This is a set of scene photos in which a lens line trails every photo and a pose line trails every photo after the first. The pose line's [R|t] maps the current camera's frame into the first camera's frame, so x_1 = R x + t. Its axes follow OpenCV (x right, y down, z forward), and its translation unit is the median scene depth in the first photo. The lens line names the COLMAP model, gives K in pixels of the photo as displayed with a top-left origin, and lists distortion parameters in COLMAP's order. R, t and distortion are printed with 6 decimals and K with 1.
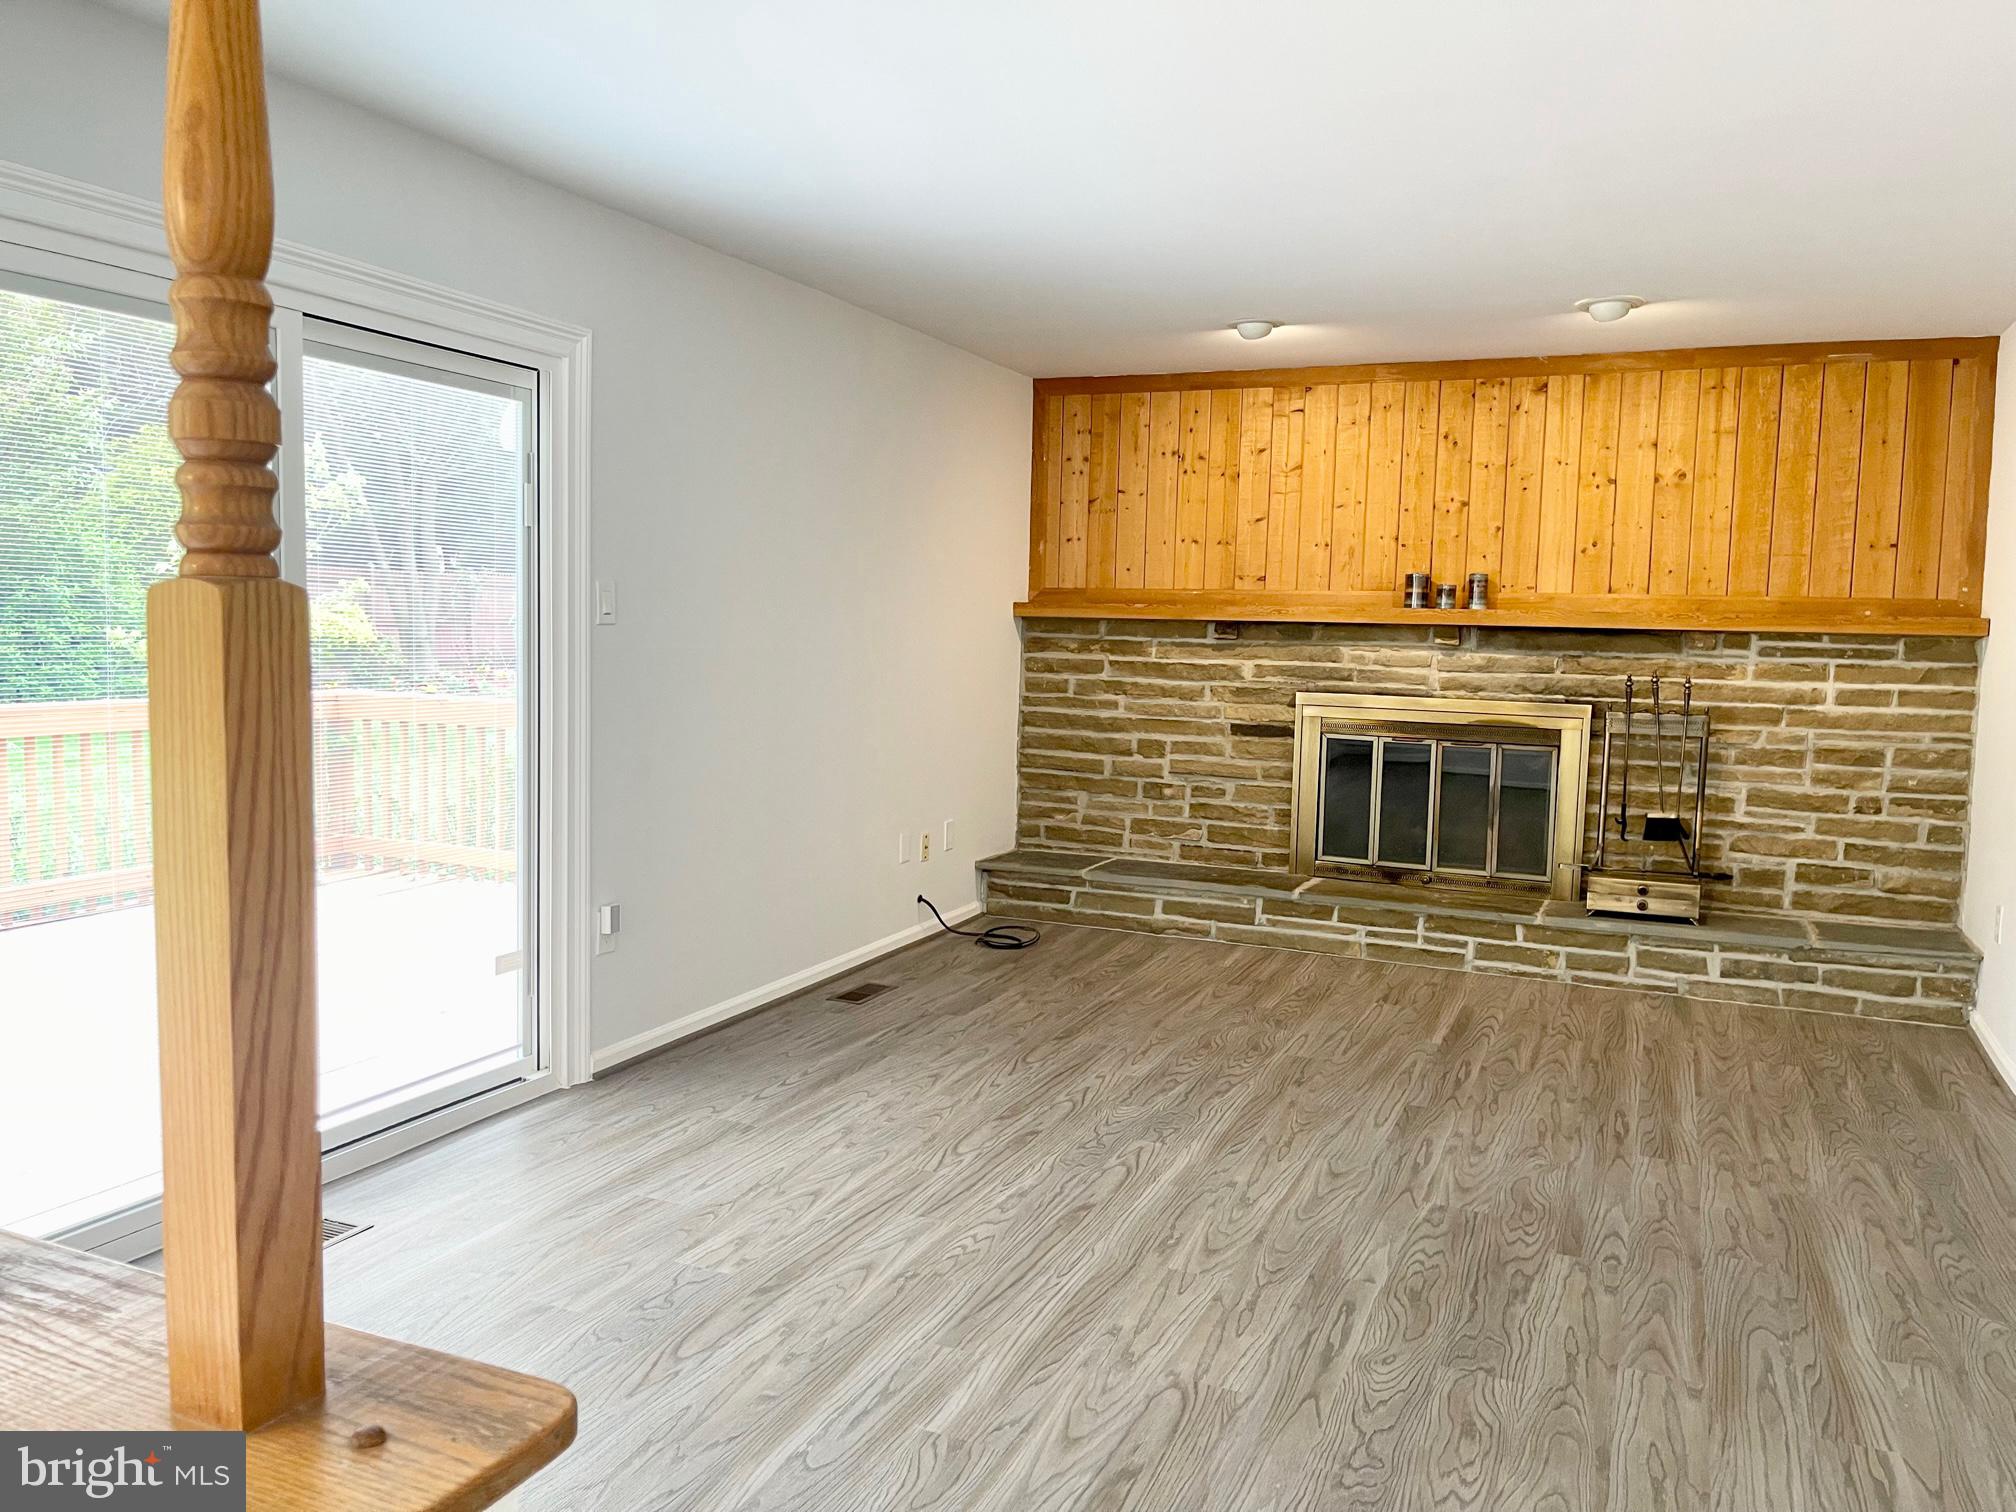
lens RADIAL K [[1513.4, 0, 1011.5], [0, 1513.4, 747.1], [0, 0, 1]] dist [0.035604, -0.035911]
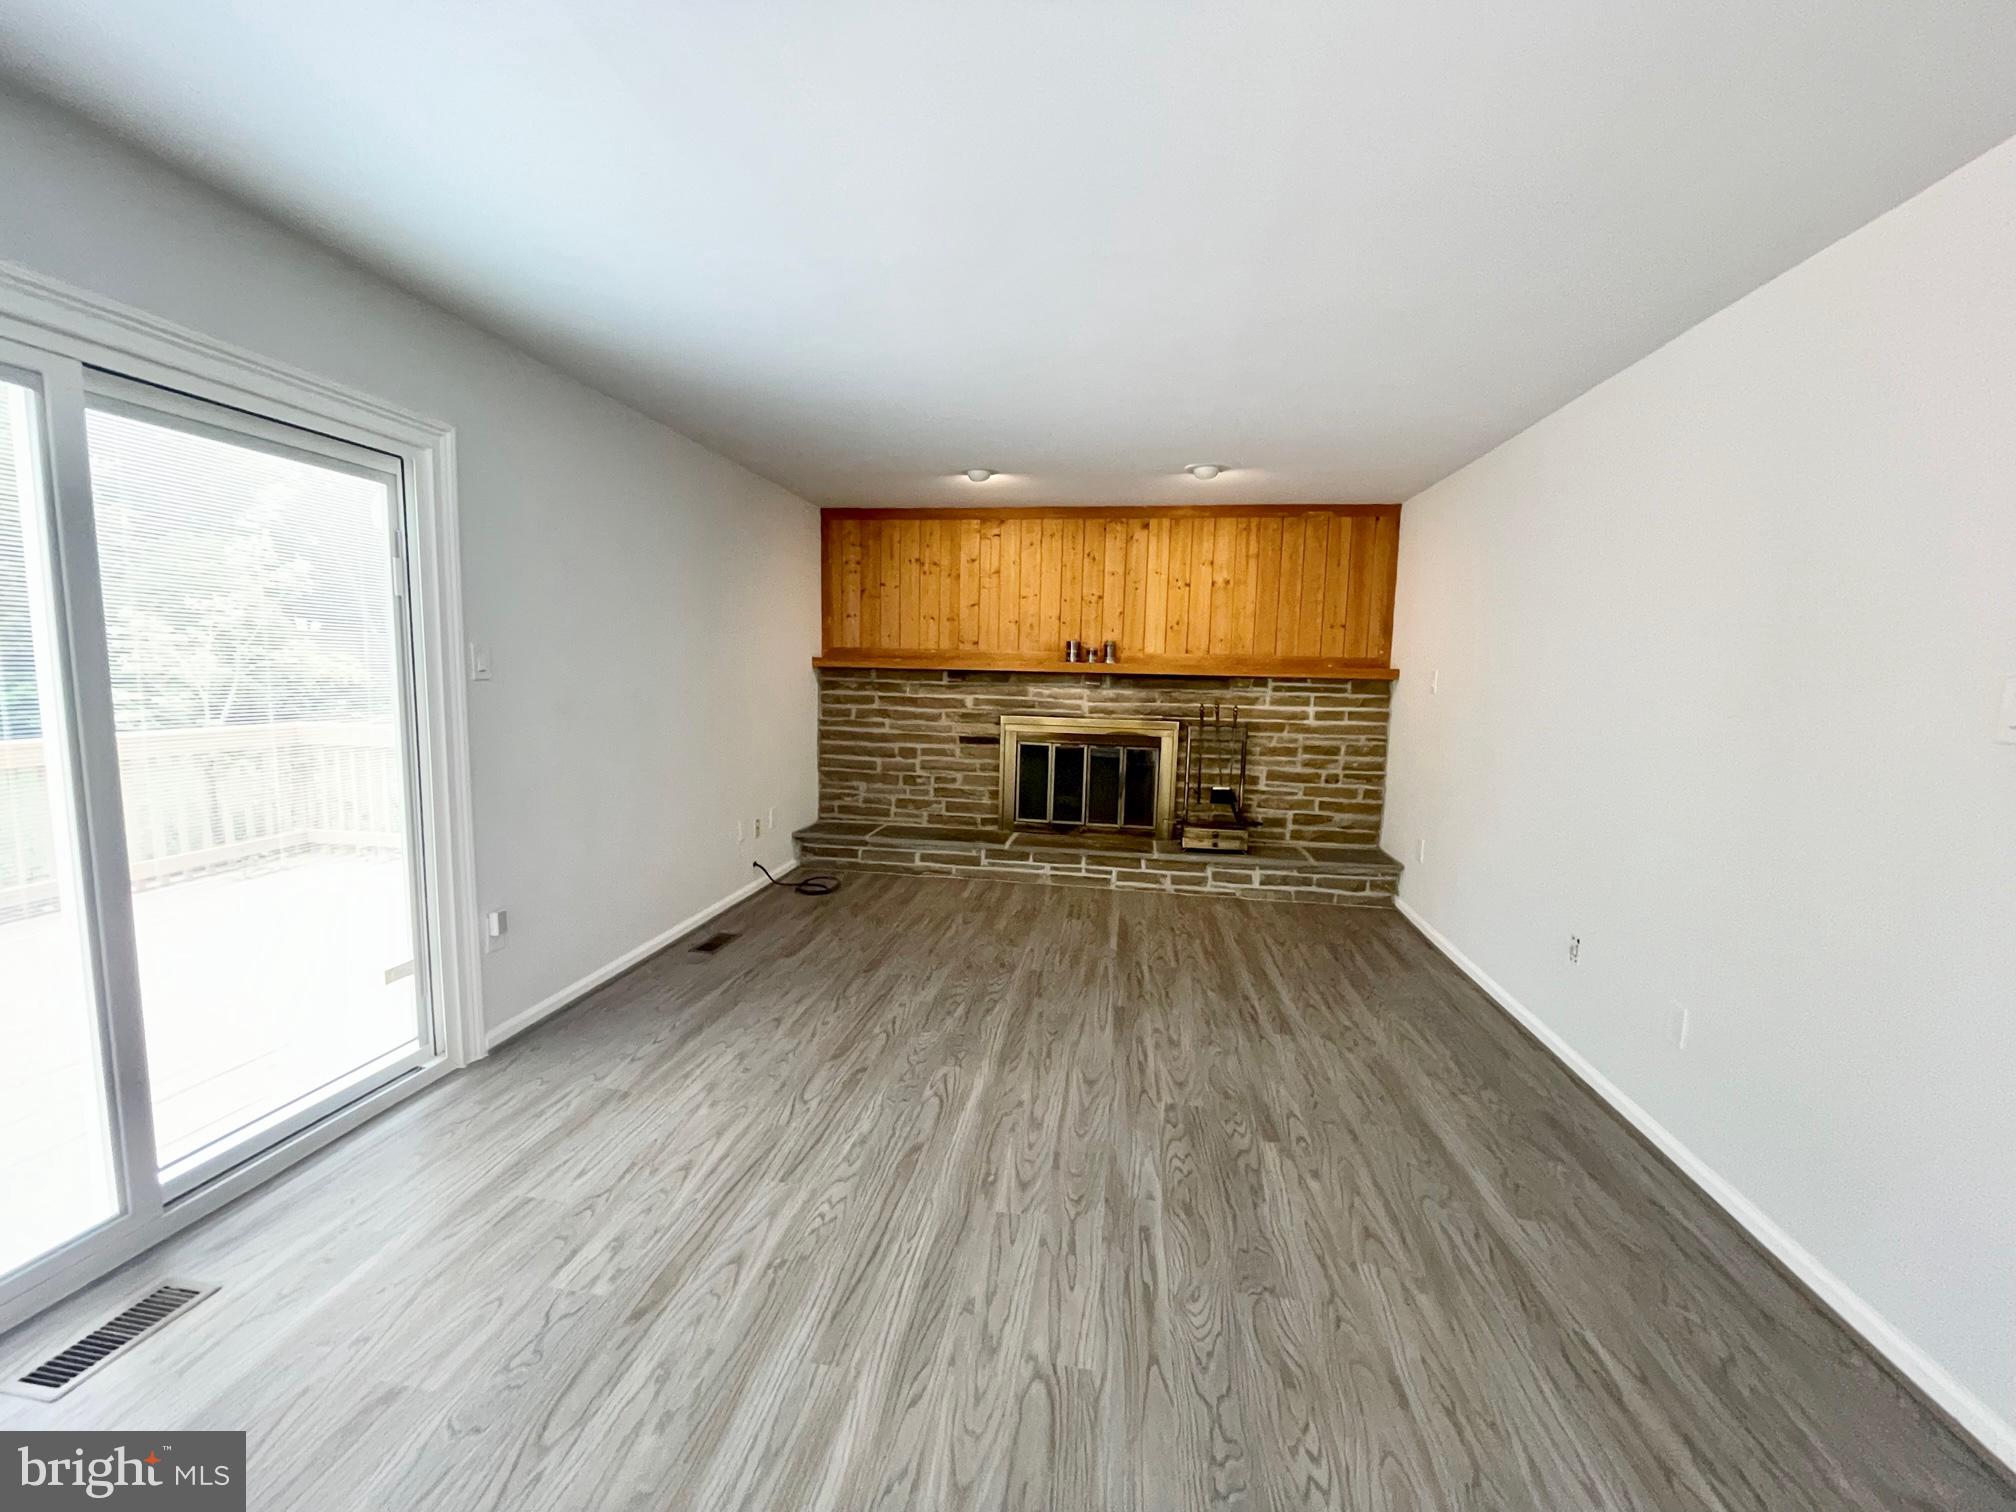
lens RADIAL K [[815.4, 0, 1002.1], [0, 815.4, 759.7], [0, 0, 1]] dist [-0.001410, -0.000068]
pose [[0.968399, -0.030117, 0.247582, -0.026996], [0.021802, 0.999105, 0.036258, -0.027465], [-0.248452, -0.029715, 0.968188, 0.233733]]
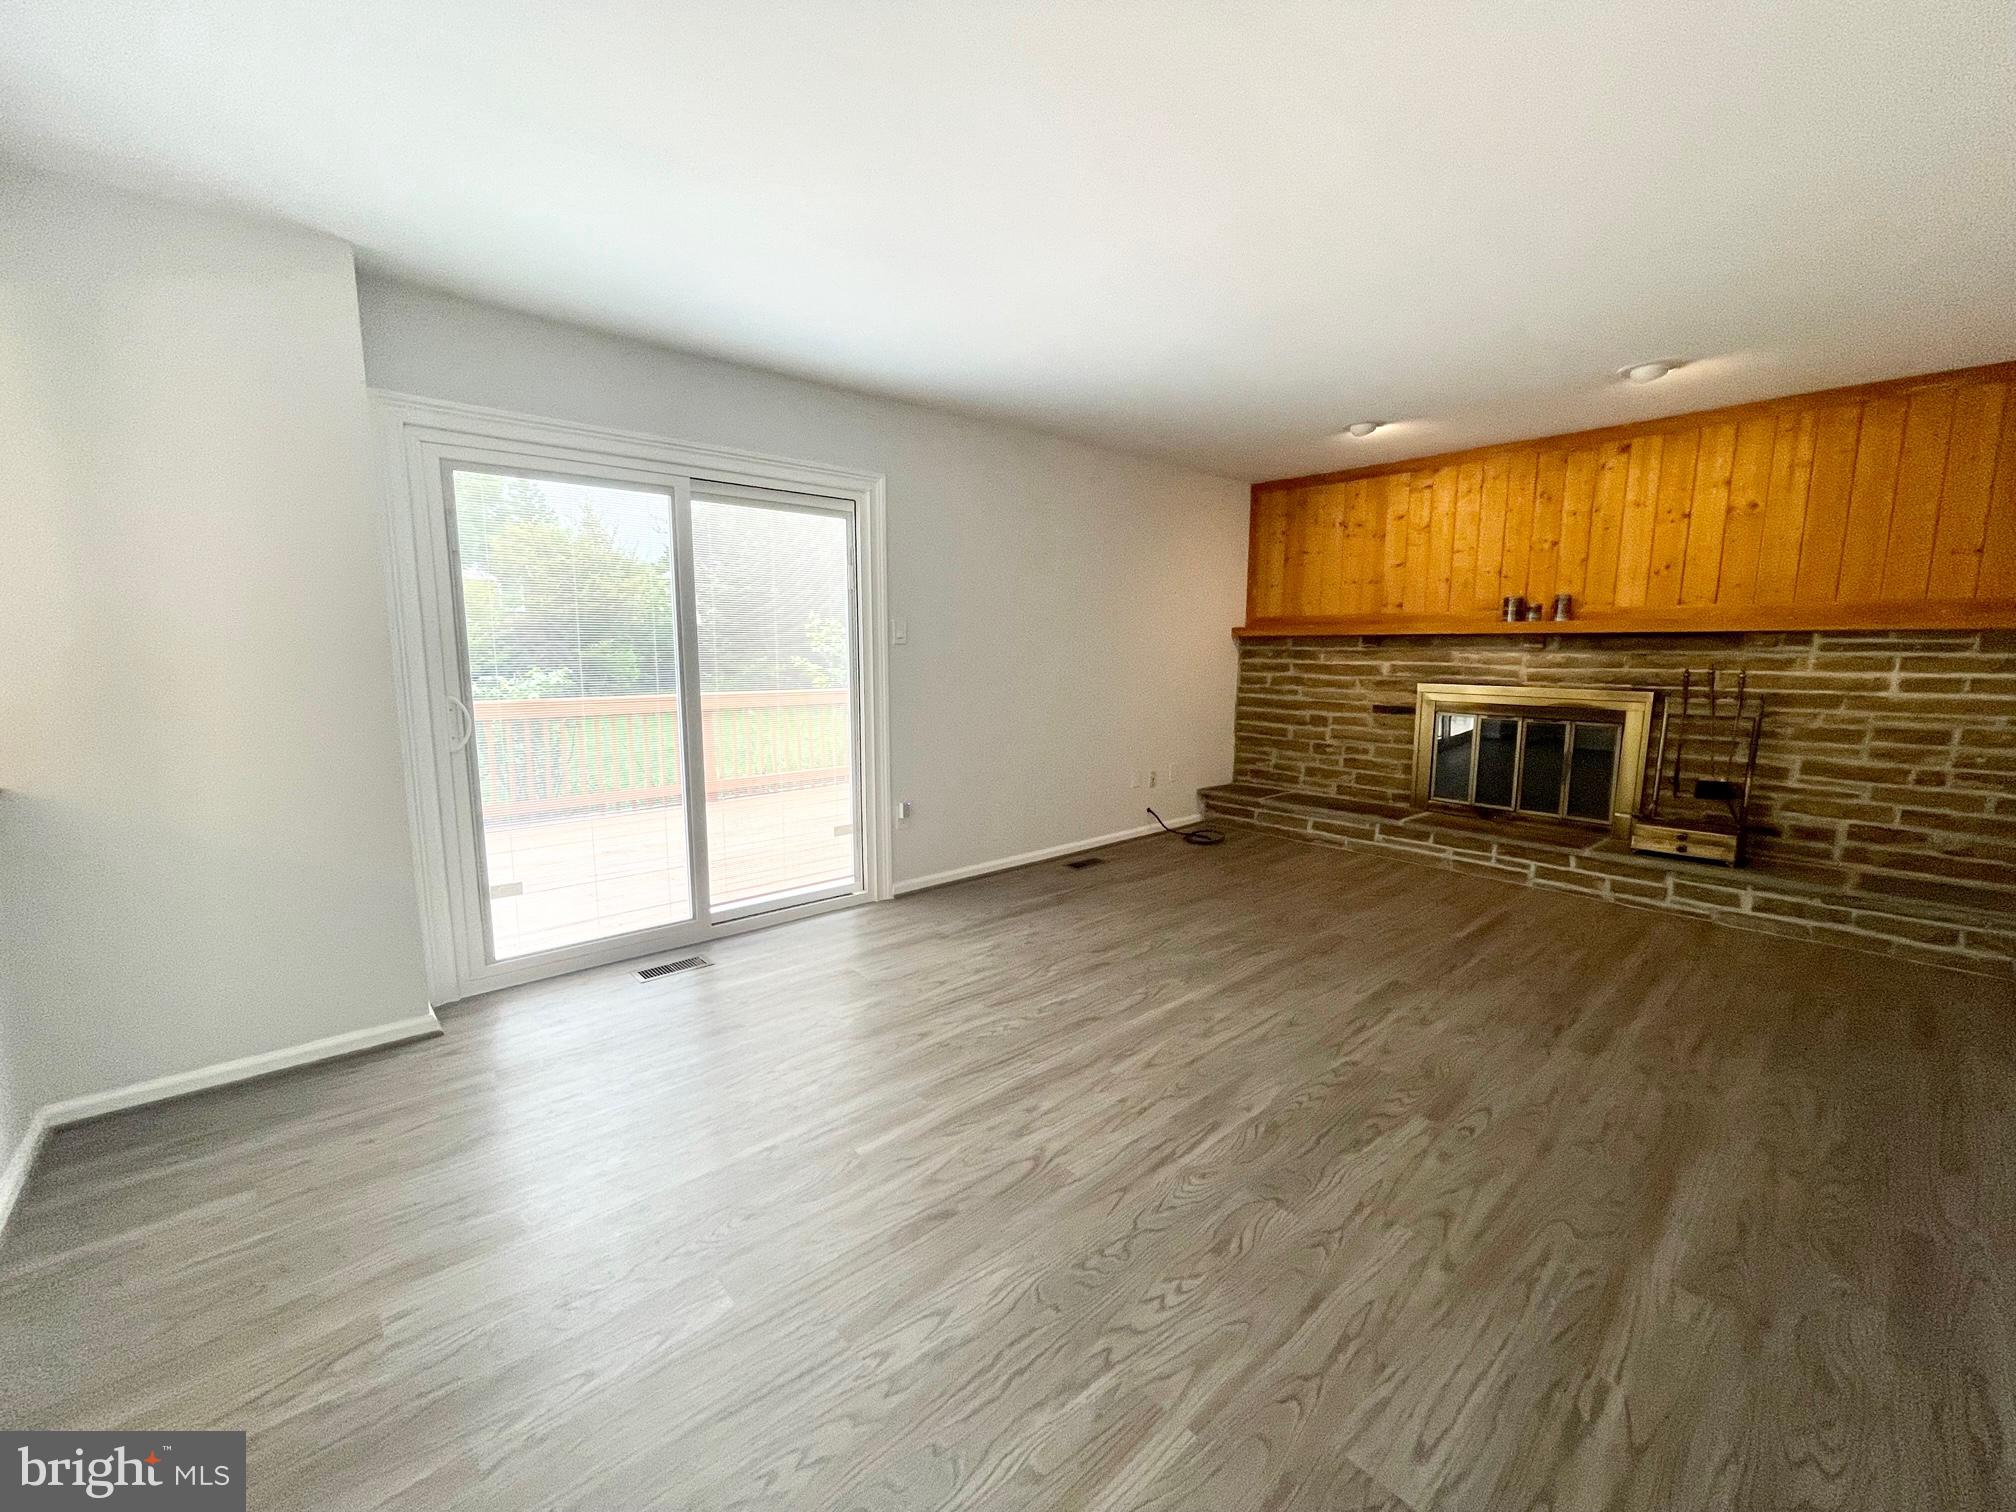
lens RADIAL K [[815.4, 0, 1005.1], [0, 815.4, 761.1], [0, 0, 1]] dist [-0.001410, -0.000068]
pose [[0.907239, 0.035325, -0.419129, 0.206684], [-0.014125, 0.998464, 0.053576, 0.002139], [0.420377, -0.042686, 0.906345, 0.161074]]
